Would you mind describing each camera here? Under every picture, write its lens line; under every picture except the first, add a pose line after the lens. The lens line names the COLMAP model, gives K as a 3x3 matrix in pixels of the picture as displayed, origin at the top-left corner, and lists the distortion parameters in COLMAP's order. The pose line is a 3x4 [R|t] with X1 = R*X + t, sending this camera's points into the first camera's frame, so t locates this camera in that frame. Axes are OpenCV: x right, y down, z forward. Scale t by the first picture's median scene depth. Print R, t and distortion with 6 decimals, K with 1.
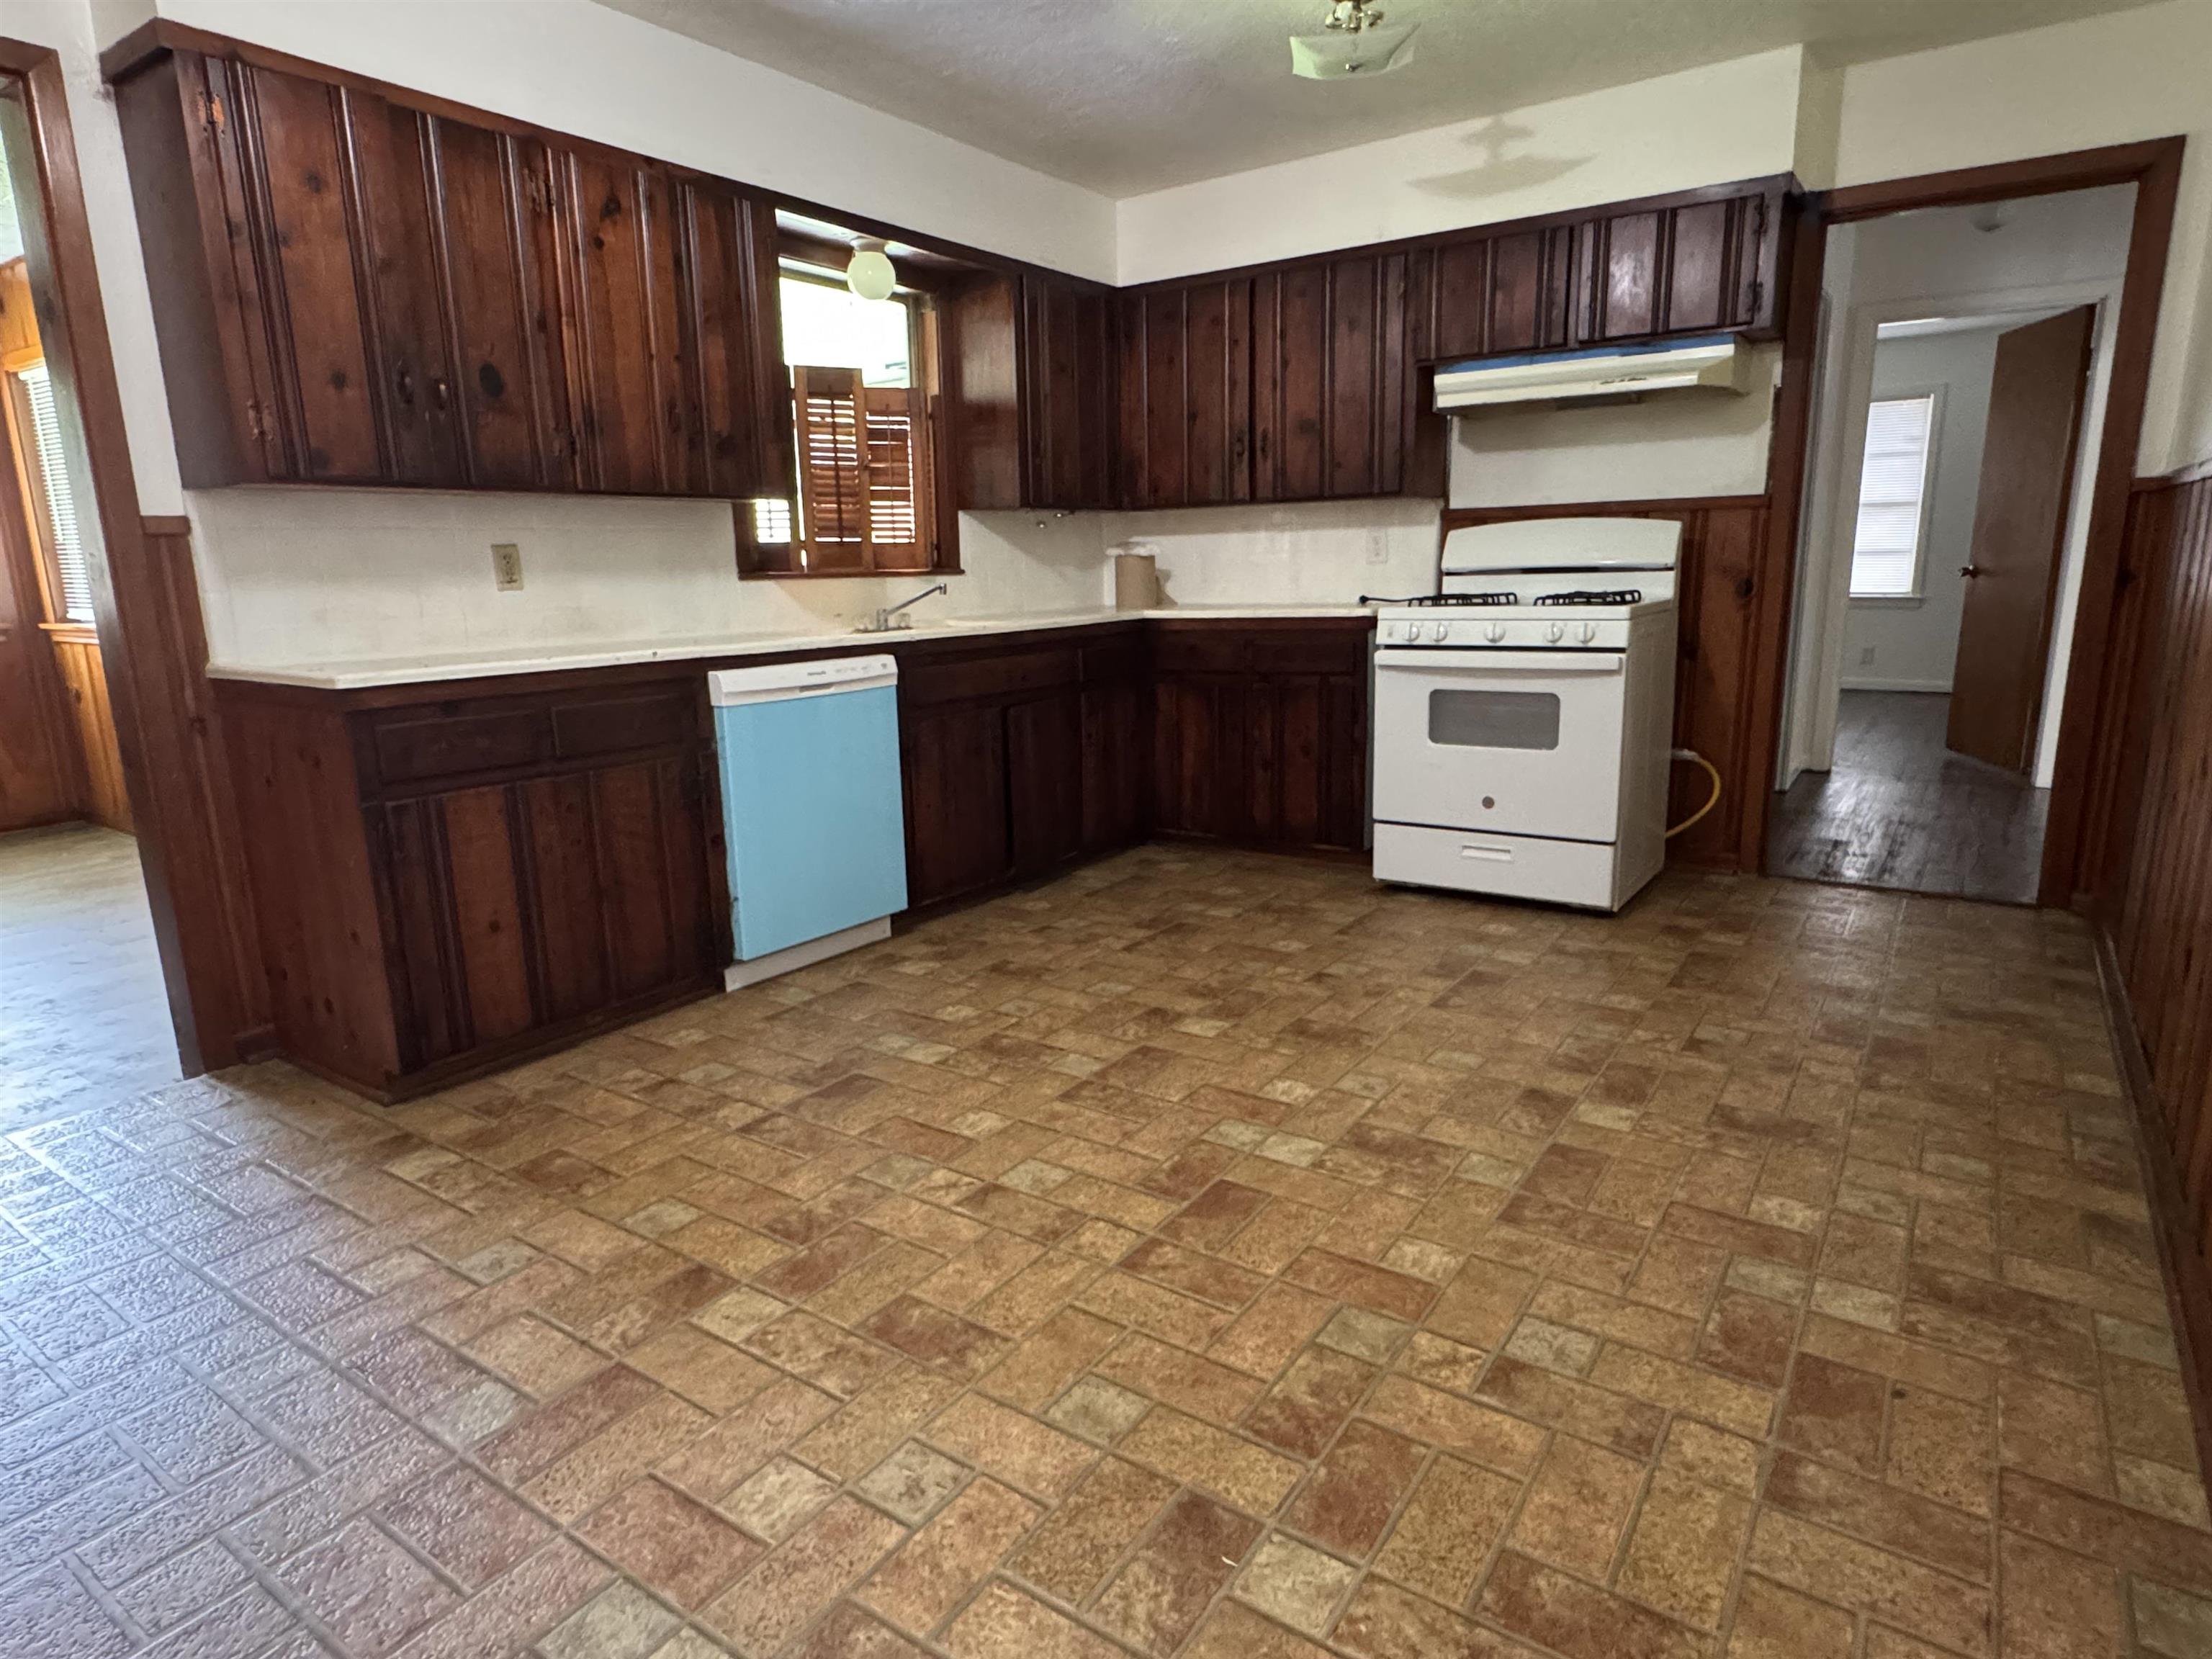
lens RADIAL K [[1248.7, 0, 1114.9], [0, 1248.7, 817.4], [0, 0, 1]] dist [-0.003830, 0.001611]
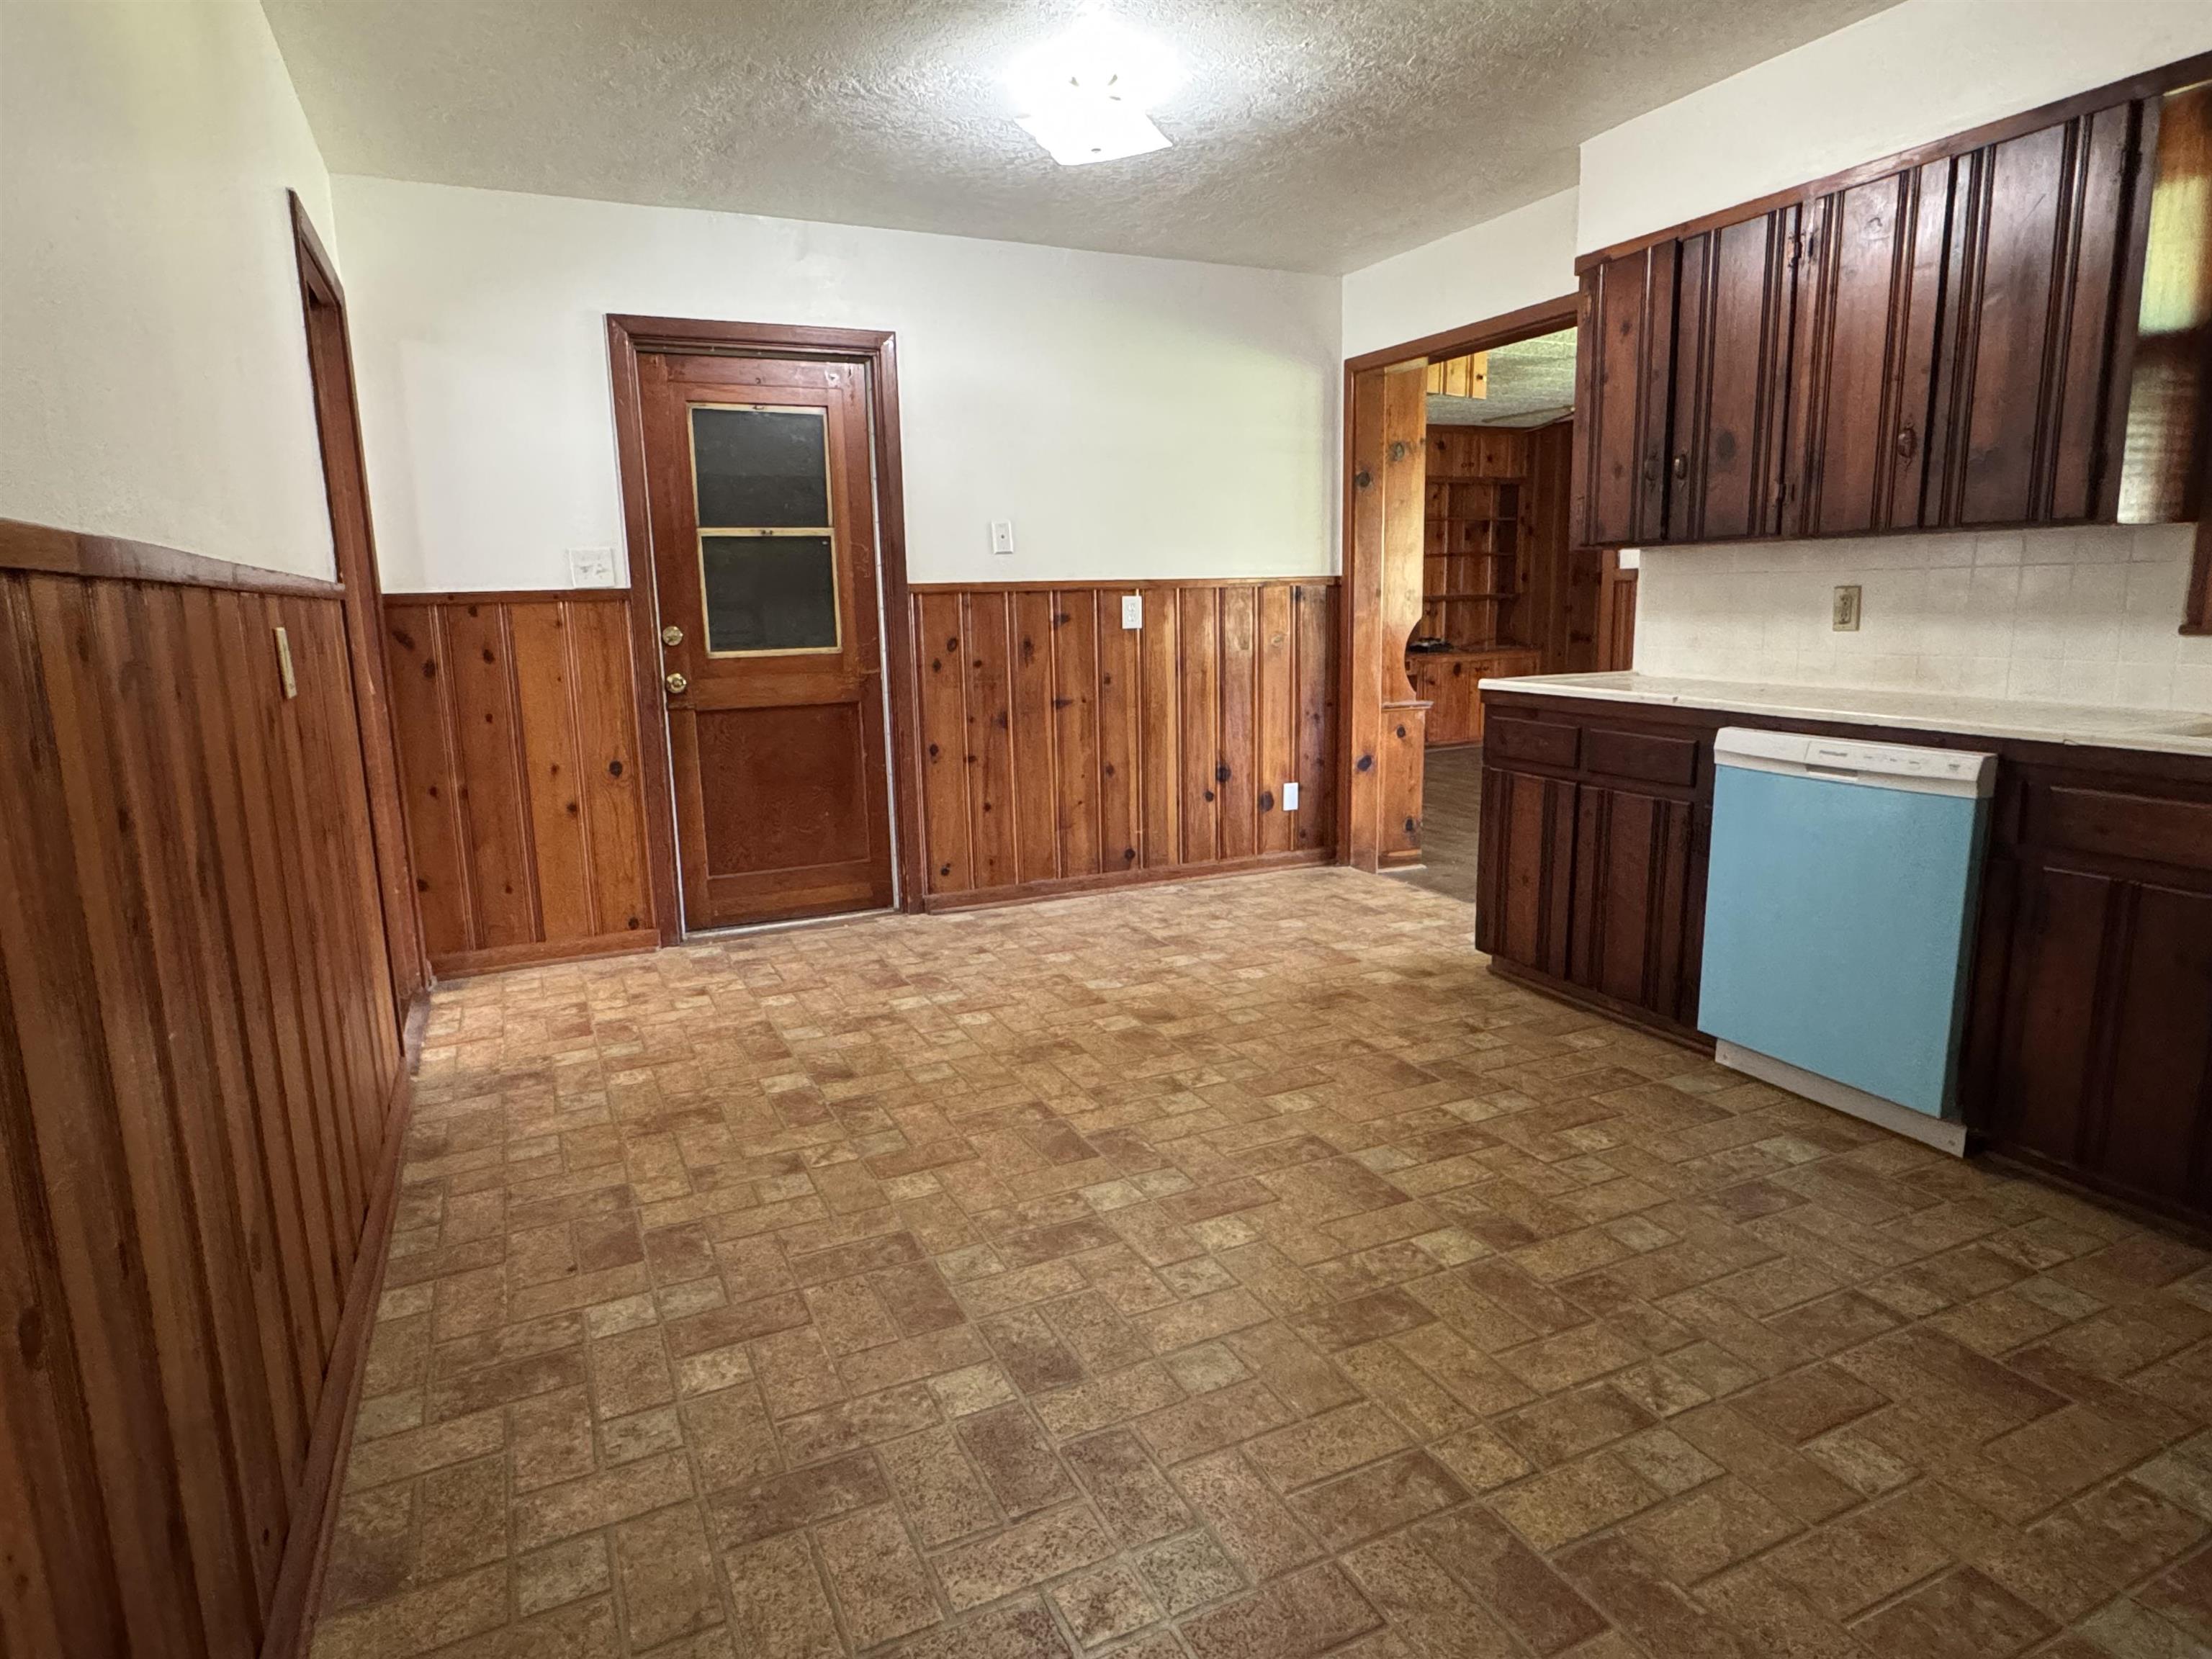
lens RADIAL K [[1248.7, 0, 1101.1], [0, 1248.7, 832.5], [0, 0, 1]] dist [-0.003830, 0.001611]
pose [[-0.501434, 0.189732, -0.844136, 1.098987], [-0.150521, 0.941650, 0.301063, -0.380561], [0.852002, 0.278023, -0.443617, 1.543170]]
